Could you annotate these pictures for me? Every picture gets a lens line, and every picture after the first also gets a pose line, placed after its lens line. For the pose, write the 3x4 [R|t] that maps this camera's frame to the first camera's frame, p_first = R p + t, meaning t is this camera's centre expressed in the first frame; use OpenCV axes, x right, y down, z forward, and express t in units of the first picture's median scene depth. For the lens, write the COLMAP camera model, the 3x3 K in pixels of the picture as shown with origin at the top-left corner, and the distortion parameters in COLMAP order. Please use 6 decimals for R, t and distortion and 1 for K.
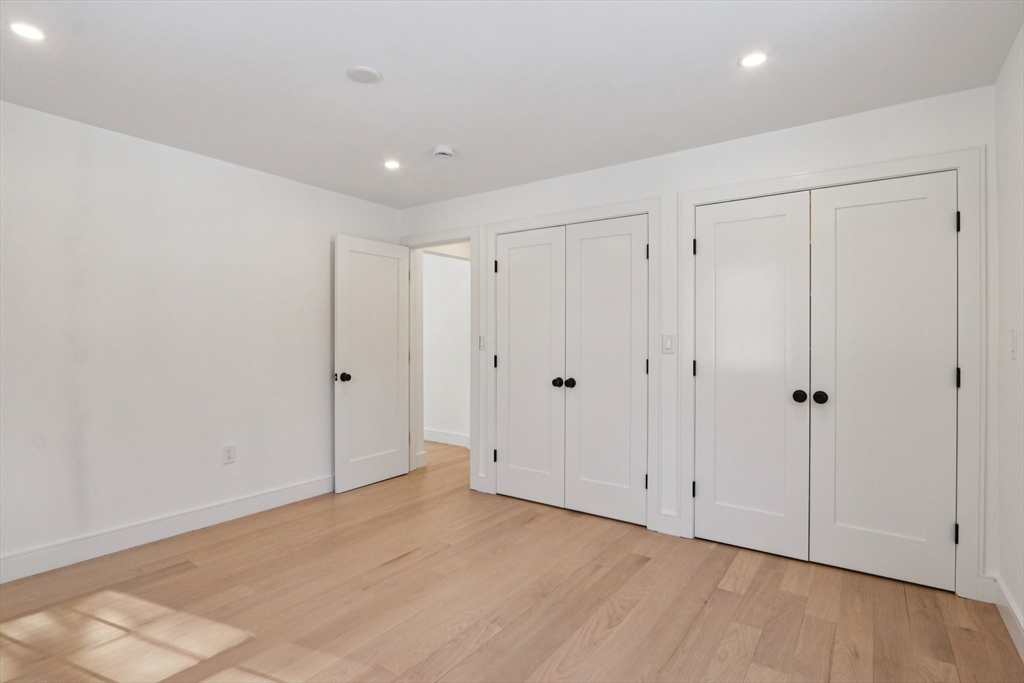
lens RADIAL K [[504.5, 0, 512.0], [0, 504.5, 341.5], [0, 0, 1]] dist [-0.000543, -0.000368]
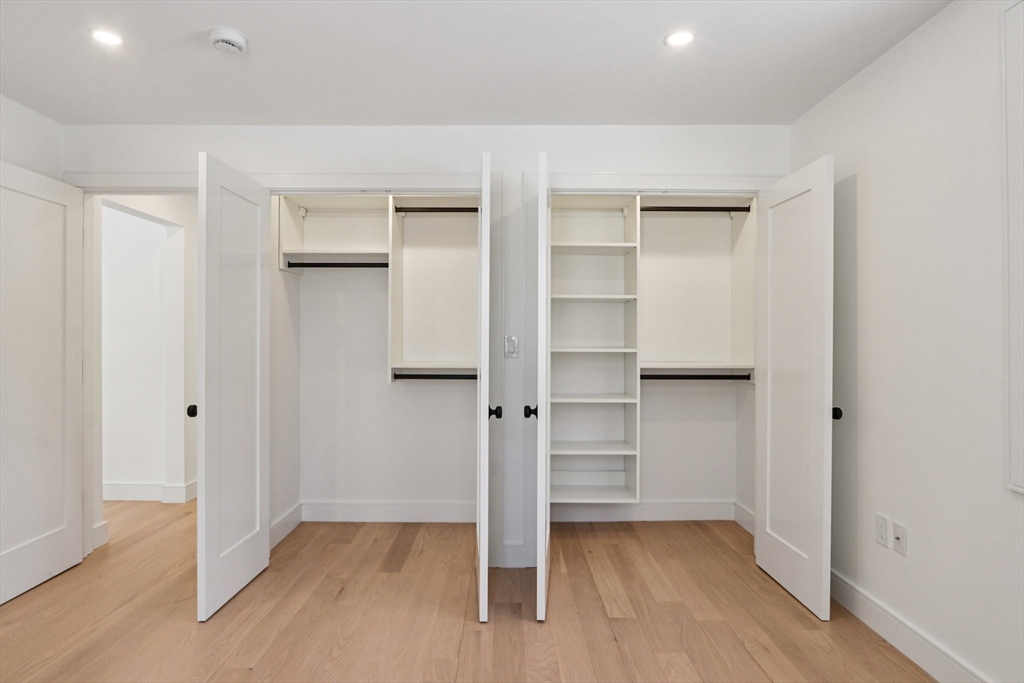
lens RADIAL K [[542.5, 0, 512.0], [0, 542.5, 341.5], [0, 0, 1]] dist [-0.006220, -0.000626]
pose [[0.813015, 0.006082, 0.582211, -0.260946], [-0.001261, 0.999961, -0.008685, 0.003374], [-0.582241, 0.006327, 0.812991, 0.272674]]
